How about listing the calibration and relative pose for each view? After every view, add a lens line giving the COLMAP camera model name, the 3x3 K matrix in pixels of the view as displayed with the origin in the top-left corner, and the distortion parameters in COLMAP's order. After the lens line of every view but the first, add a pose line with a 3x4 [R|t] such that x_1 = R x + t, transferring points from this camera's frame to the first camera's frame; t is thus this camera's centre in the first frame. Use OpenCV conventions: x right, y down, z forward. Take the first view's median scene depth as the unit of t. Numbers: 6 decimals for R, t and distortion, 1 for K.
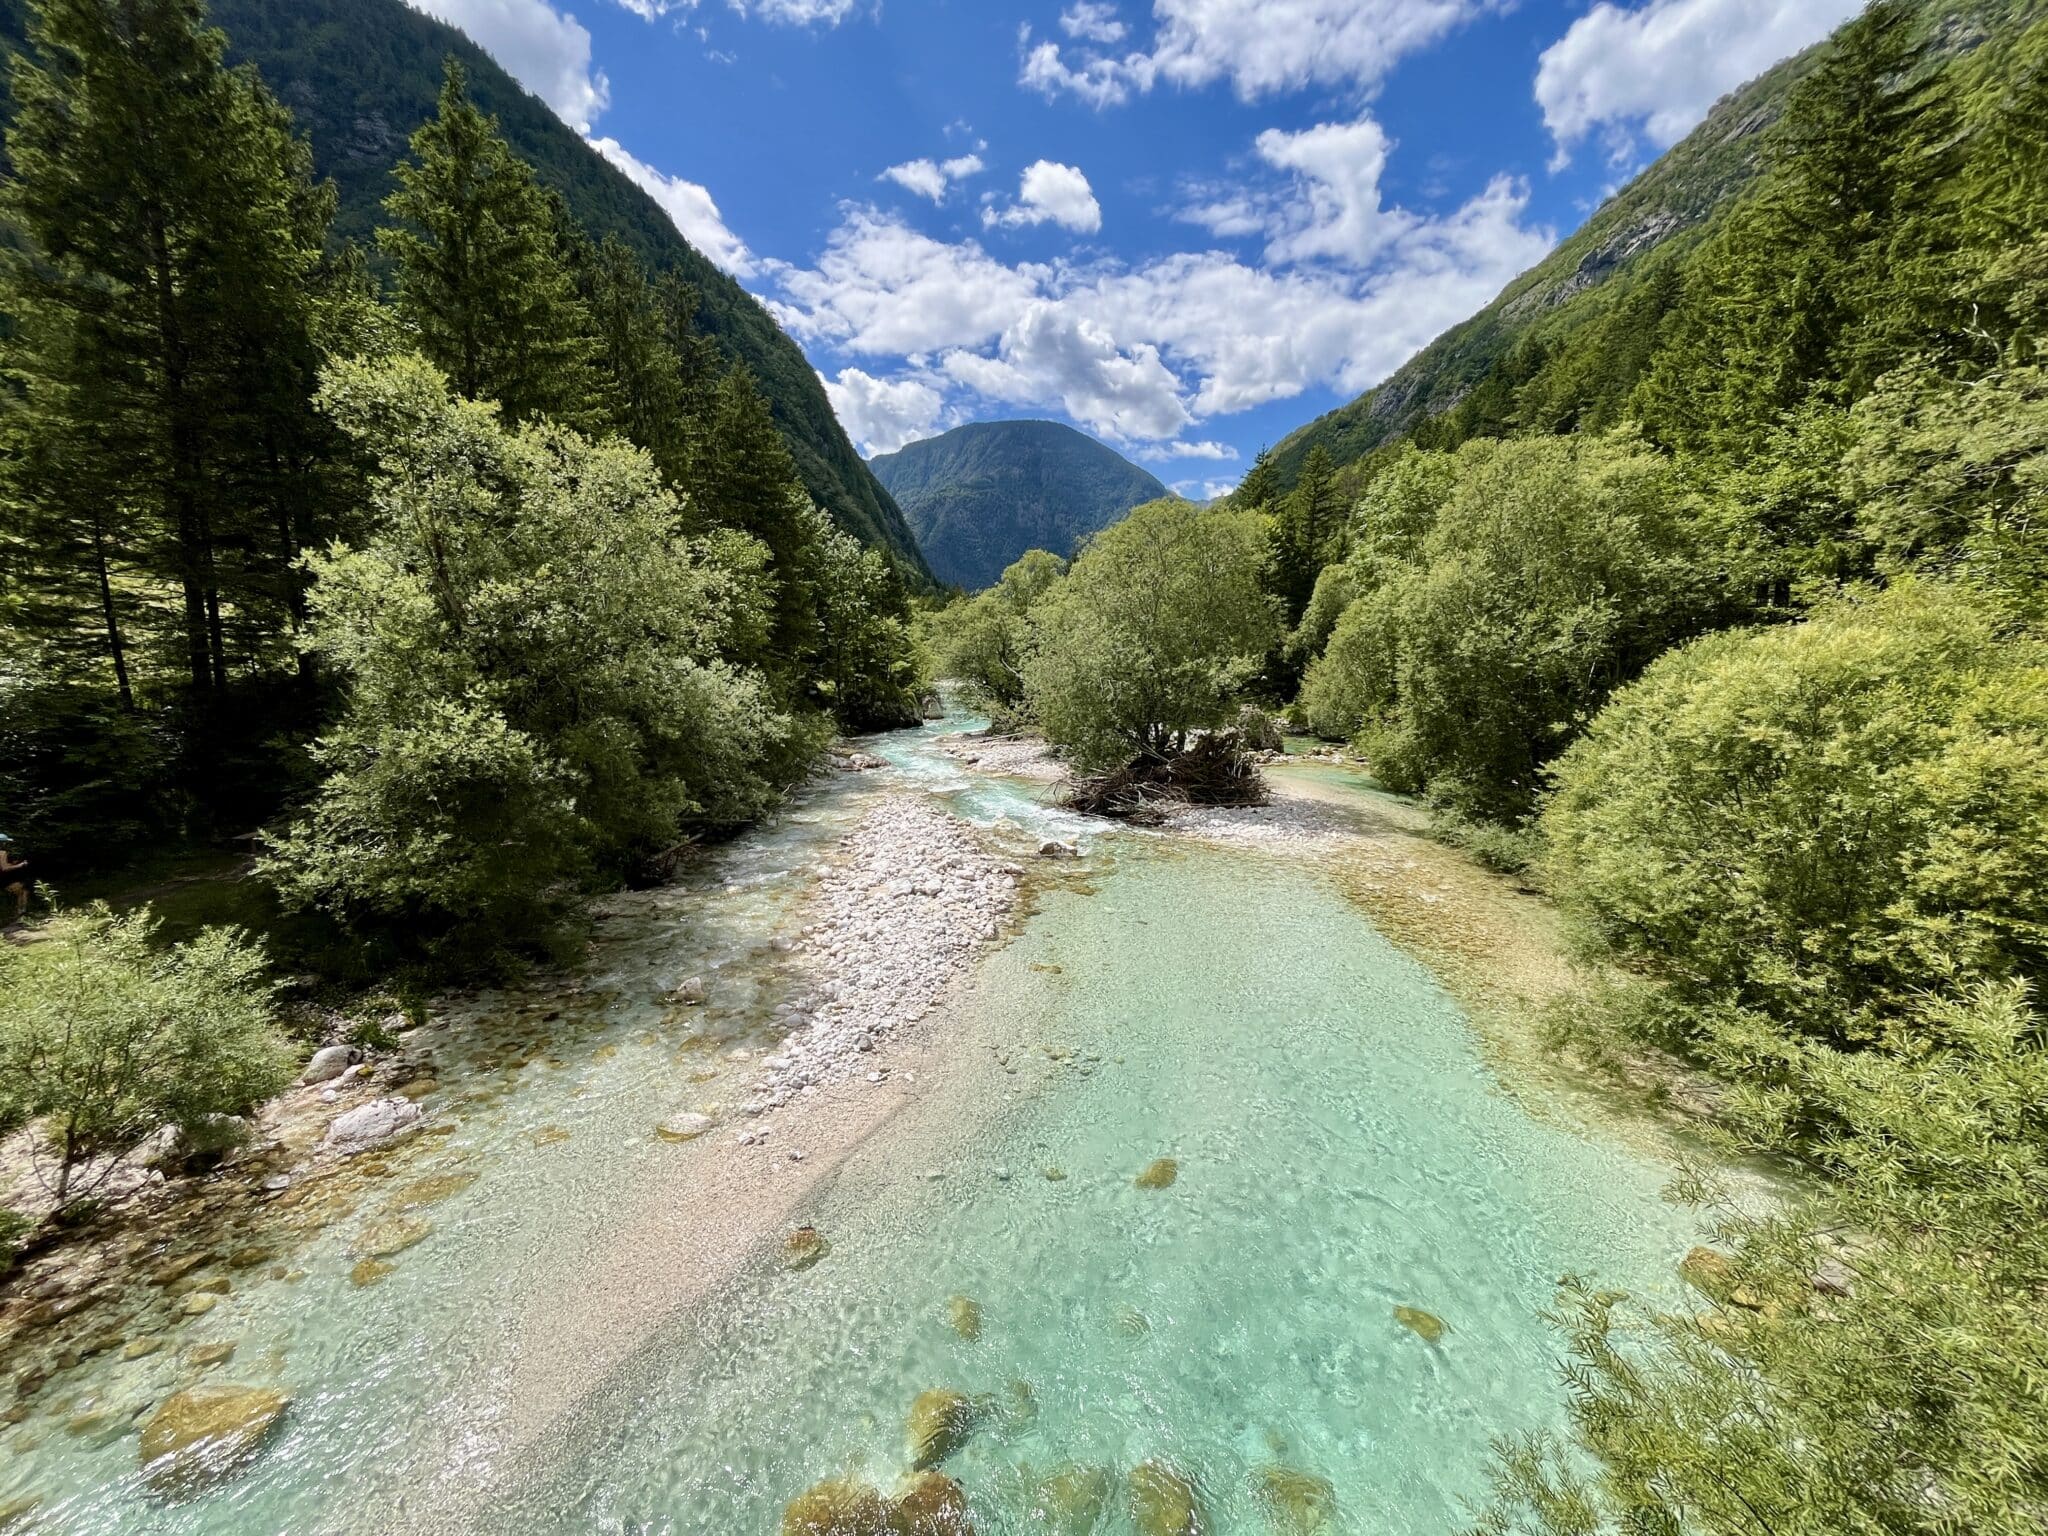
lens RADIAL K [[824.4, 0, 1011.6], [0, 824.4, 767.6], [0, 0, 1]] dist [-0.004230, 0.000259]
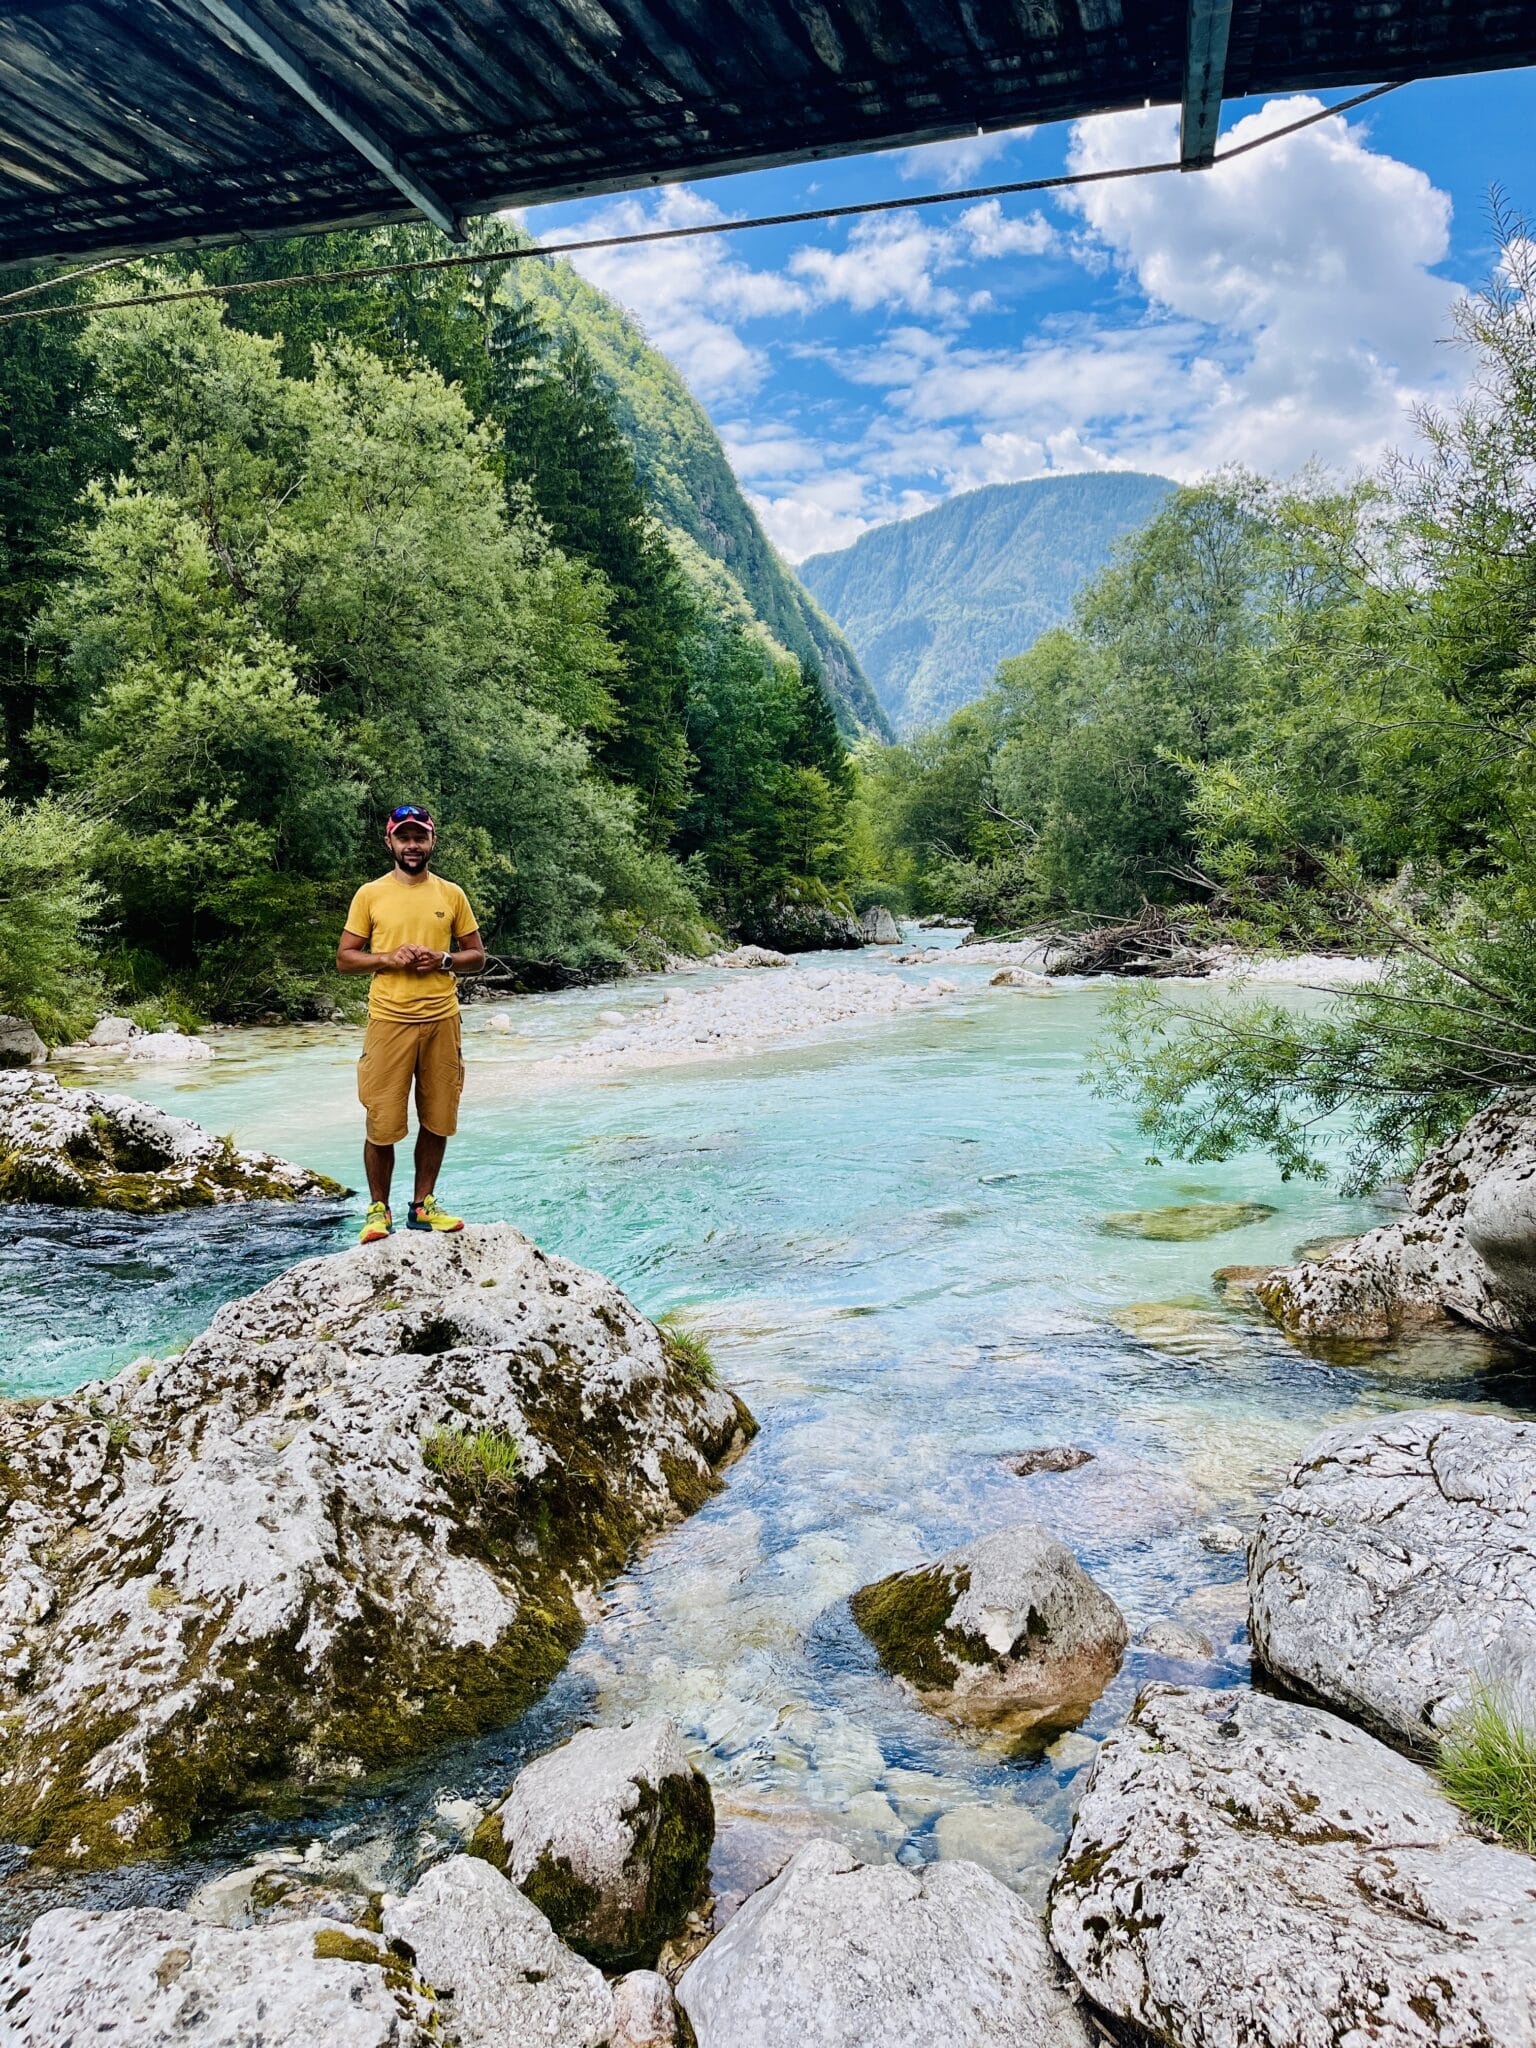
lens RADIAL K [[1551.5, 0, 769.7], [0, 1551.5, 1024.9], [0, 0, 1]] dist [0.050505, 0.004791]
pose [[0.982328, -0.002029, -0.187156, 0.077238], [-0.011249, 0.997494, -0.069856, 0.191614], [0.186829, 0.070727, 0.979843, -0.217590]]
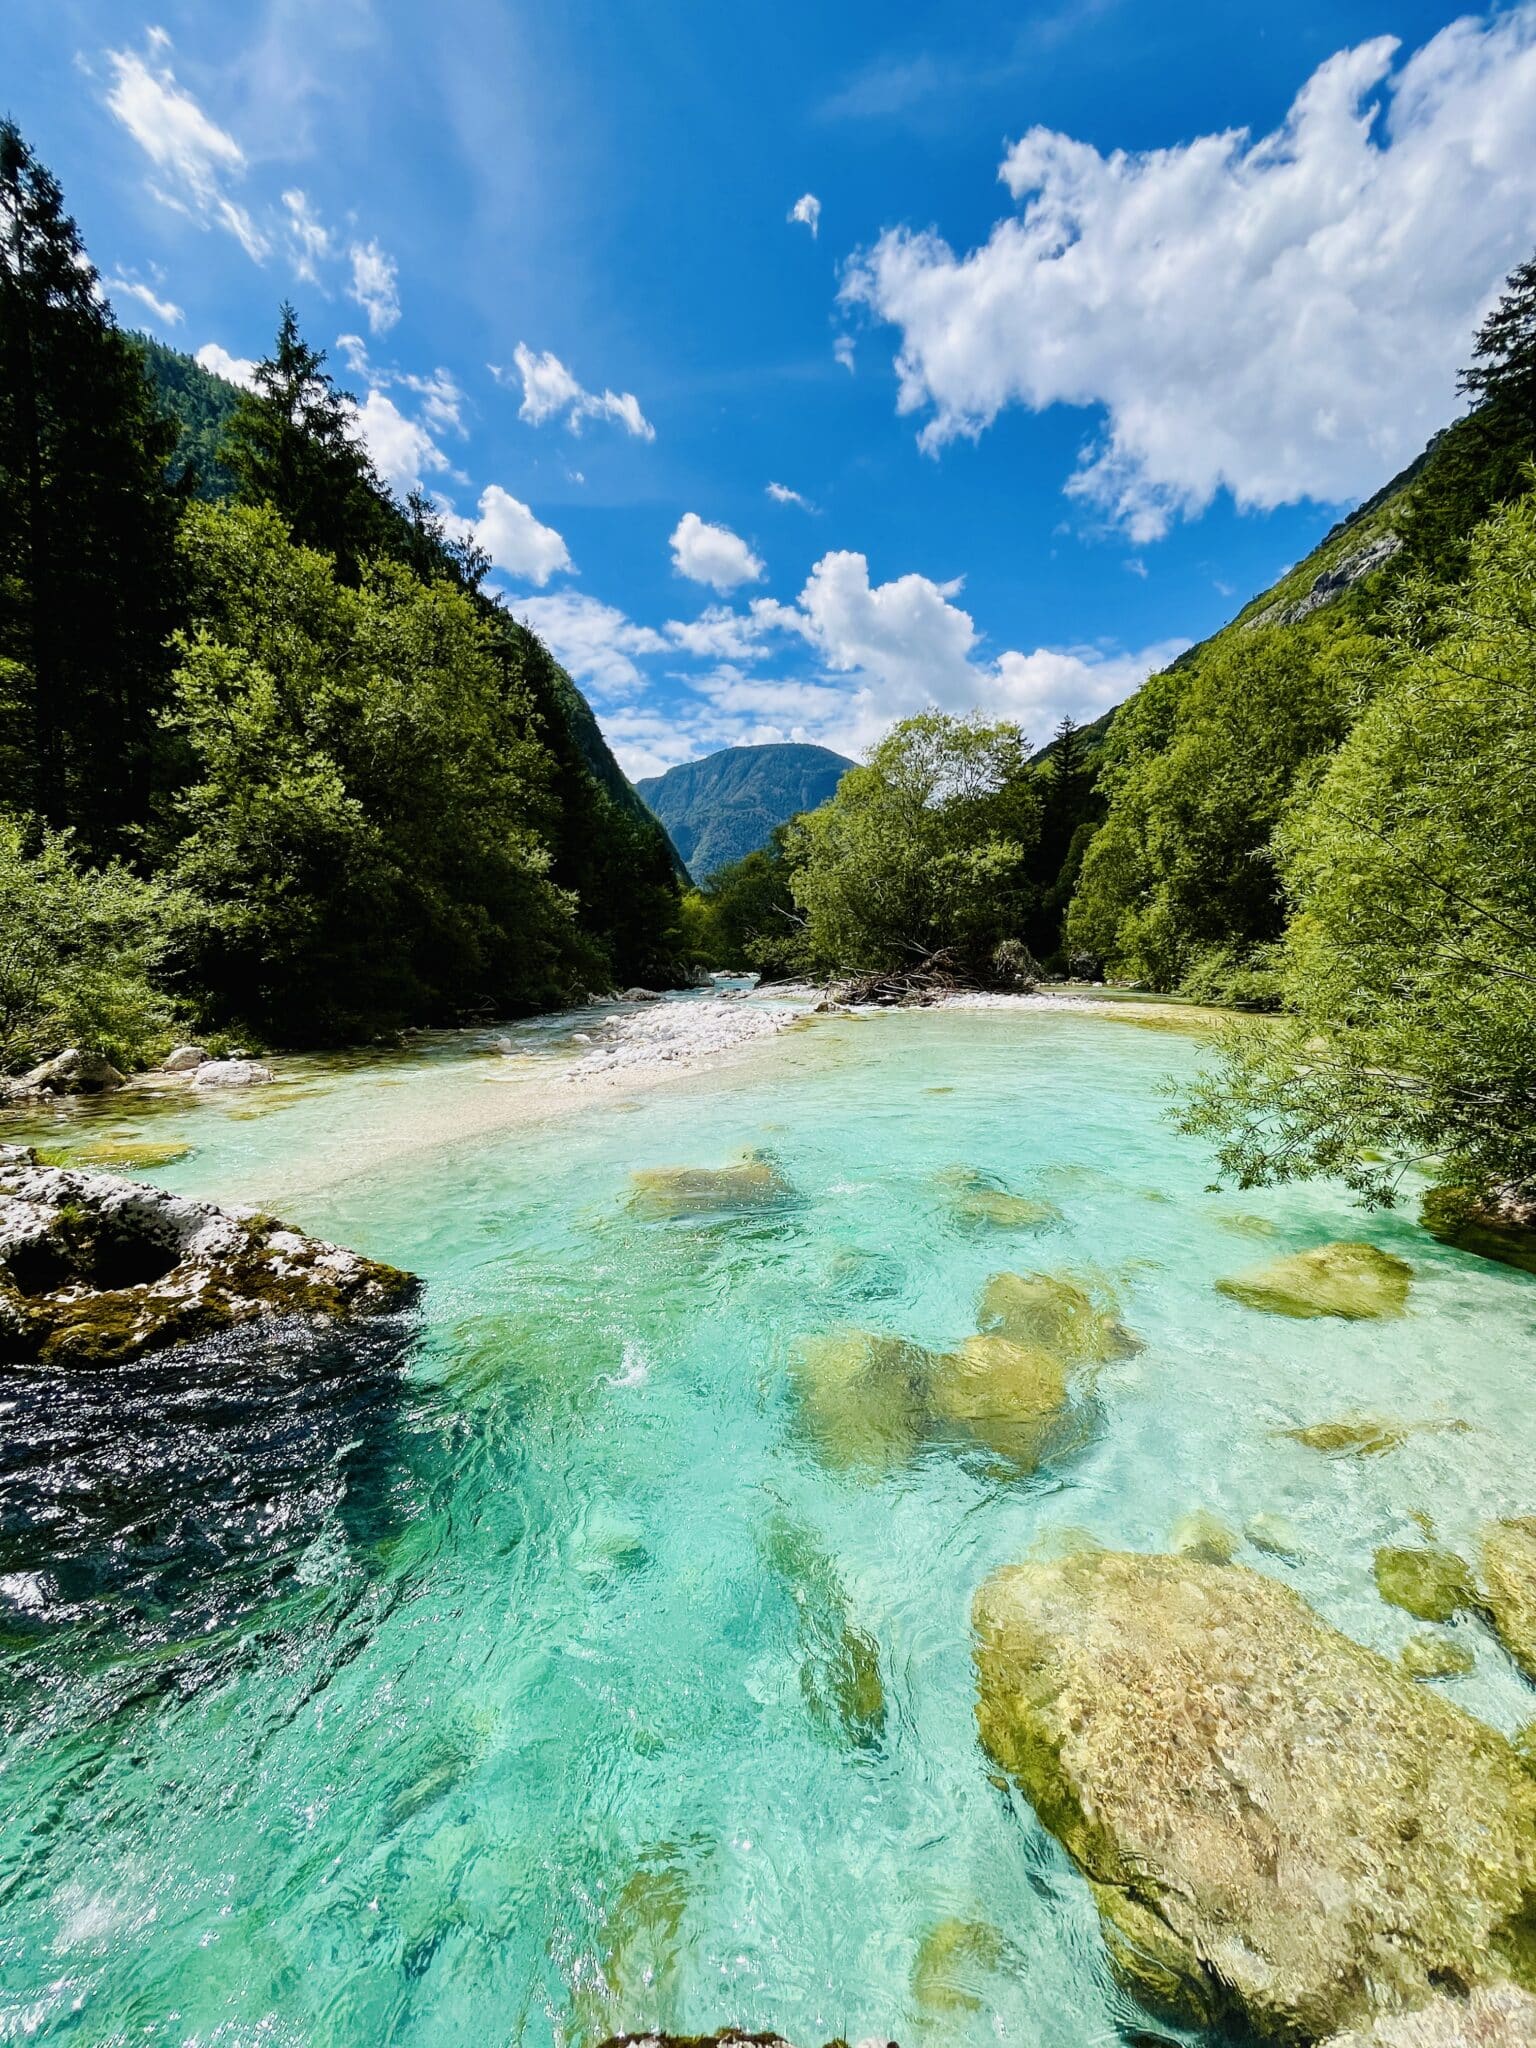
lens RADIAL K [[823.1, 0, 771.7], [0, 823.1, 1016.0], [0, 0, 1]] dist [0.003102, -0.000152]
pose [[0.999892, -0.013946, -0.004689, -0.015341], [0.013488, 0.996159, -0.086517, 0.169480], [0.005877, 0.086445, 0.996239, -0.042150]]
